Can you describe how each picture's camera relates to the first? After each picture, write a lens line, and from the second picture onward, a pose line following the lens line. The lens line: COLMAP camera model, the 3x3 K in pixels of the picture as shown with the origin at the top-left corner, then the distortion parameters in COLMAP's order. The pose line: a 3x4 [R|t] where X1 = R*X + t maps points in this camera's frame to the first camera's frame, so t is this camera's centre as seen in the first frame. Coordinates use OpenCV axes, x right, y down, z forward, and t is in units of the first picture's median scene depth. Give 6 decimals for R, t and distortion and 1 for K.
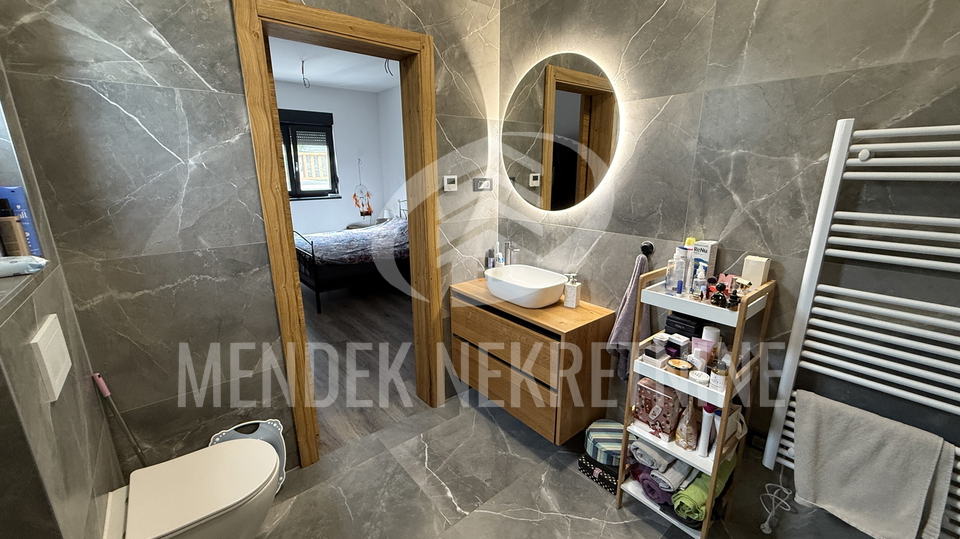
lens RADIAL K [[383.0, 0, 478.2], [0, 383.0, 269.3], [0, 0, 1]] dist [0.000291, -0.000090]
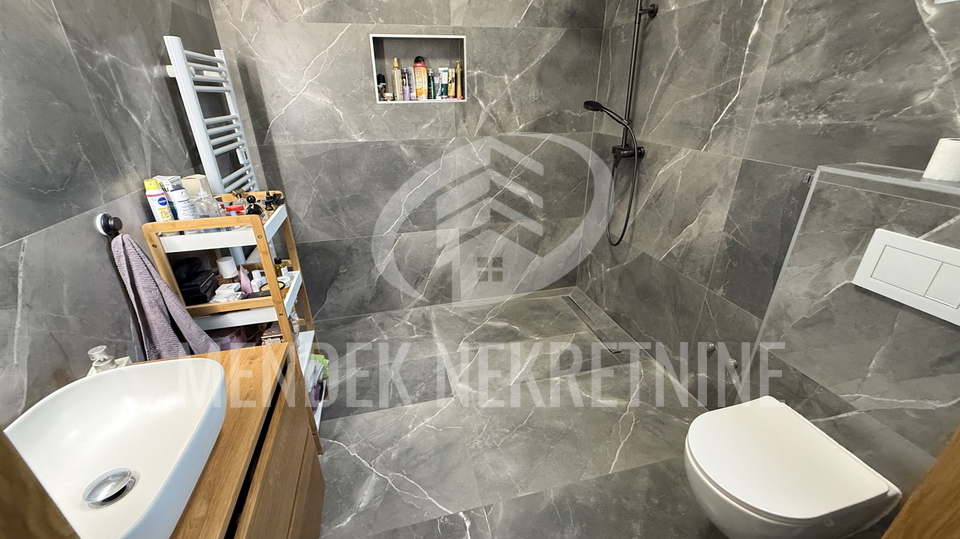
lens RADIAL K [[383.0, 0, 478.2], [0, 383.0, 269.3], [0, 0, 1]] dist [0.000291, -0.000090]
pose [[-0.904573, -0.164207, 0.393425, -0.315426], [0.125476, 0.779418, 0.613810, -0.302939], [-0.407434, 0.604602, -0.684437, 1.278057]]
